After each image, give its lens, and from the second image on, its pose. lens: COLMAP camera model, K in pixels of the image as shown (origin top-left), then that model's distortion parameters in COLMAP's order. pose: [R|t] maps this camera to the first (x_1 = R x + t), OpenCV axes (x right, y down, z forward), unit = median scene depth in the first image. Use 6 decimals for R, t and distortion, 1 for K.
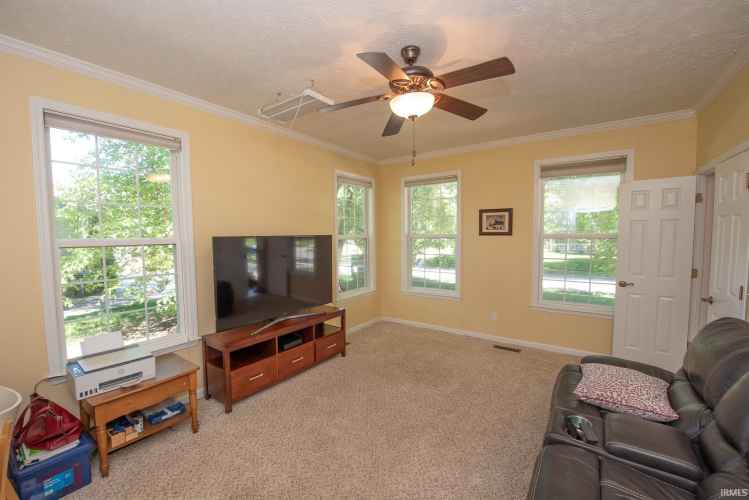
lens RADIAL K [[298.8, 0, 375.8], [0, 298.8, 252.9], [0, 0, 1]] dist [-0.016873, -0.001070]
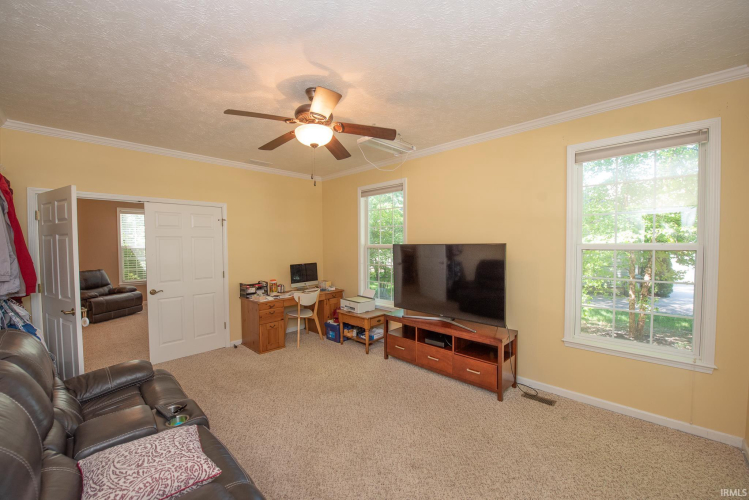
lens RADIAL K [[298.8, 0, 373.8], [0, 298.8, 250.2], [0, 0, 1]] dist [-0.016873, -0.001070]
pose [[-0.149724, 0.035380, -0.988095, 1.071484], [-0.051757, 0.997709, 0.043567, -0.089664], [0.987372, 0.057663, -0.147550, 1.198131]]
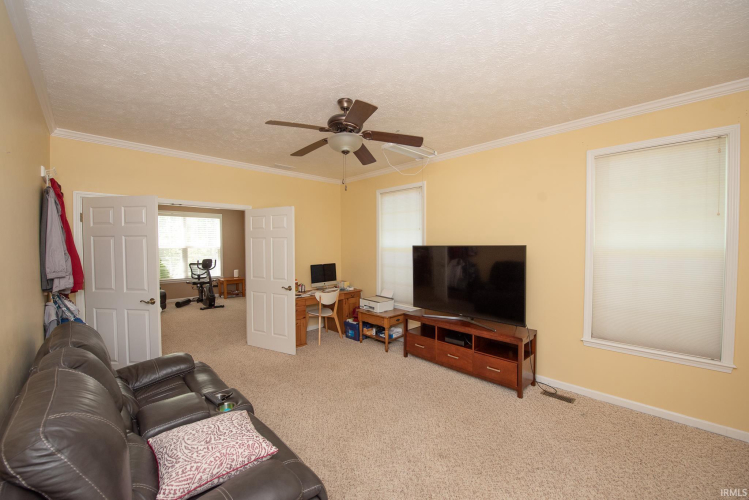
lens RADIAL K [[298.8, 0, 373.8], [0, 298.8, 250.3], [0, 0, 1]] dist [-0.016873, -0.001070]
pose [[-0.178181, 0.031060, -0.983507, 1.137485], [-0.055356, 0.997602, 0.041534, -0.088513], [0.982439, 0.061843, -0.176035, 1.140864]]
